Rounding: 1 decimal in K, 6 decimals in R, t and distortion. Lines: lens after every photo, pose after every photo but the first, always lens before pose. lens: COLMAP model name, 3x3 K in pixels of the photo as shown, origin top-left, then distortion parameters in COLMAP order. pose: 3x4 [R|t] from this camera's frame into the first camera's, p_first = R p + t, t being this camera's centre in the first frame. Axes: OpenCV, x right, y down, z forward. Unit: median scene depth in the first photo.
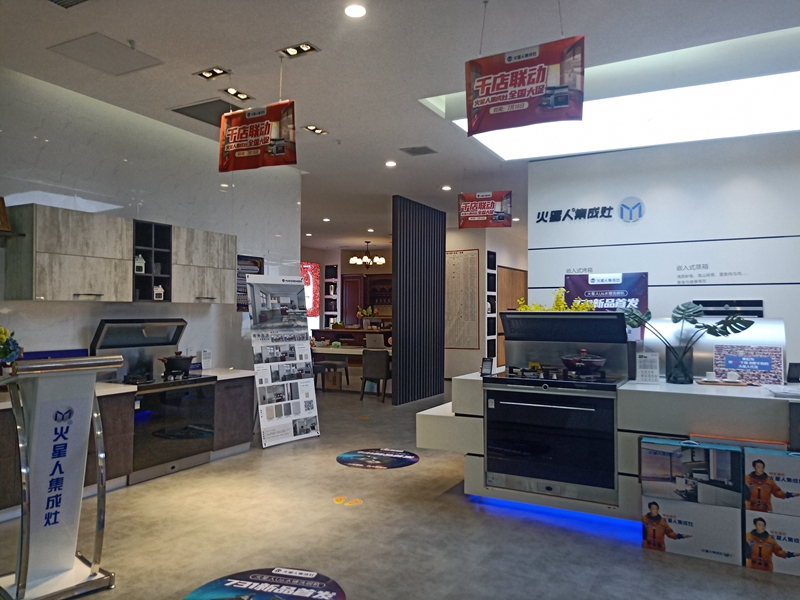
lens RADIAL K [[606.1, 0, 396.0], [0, 606.1, 302.1], [0, 0, 1]] dist [0.053417, -0.031552]
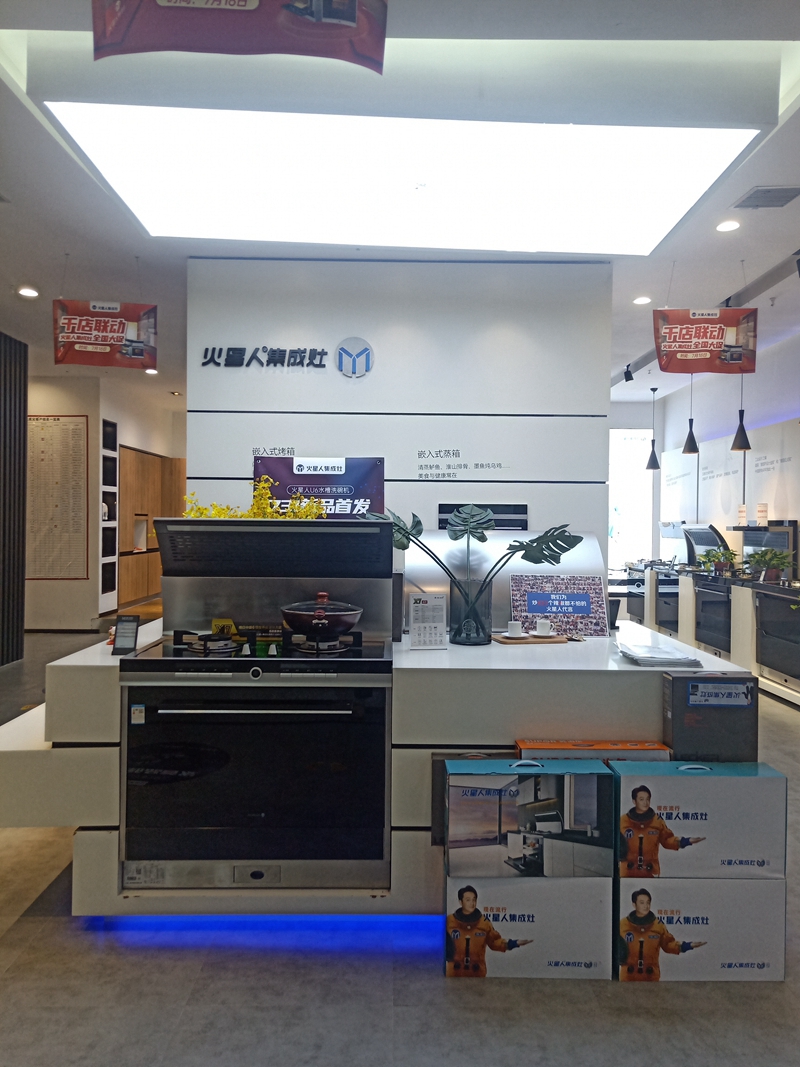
lens RADIAL K [[808.4, 0, 400.6], [0, 808.4, 532.1], [0, 0, 1]] dist [0.053417, -0.031552]
pose [[0.871758, -0.000635, 0.489937, 0.019695], [-0.015159, 0.999485, 0.028268, 0.004081], [-0.489703, -0.032070, 0.871300, 0.275450]]
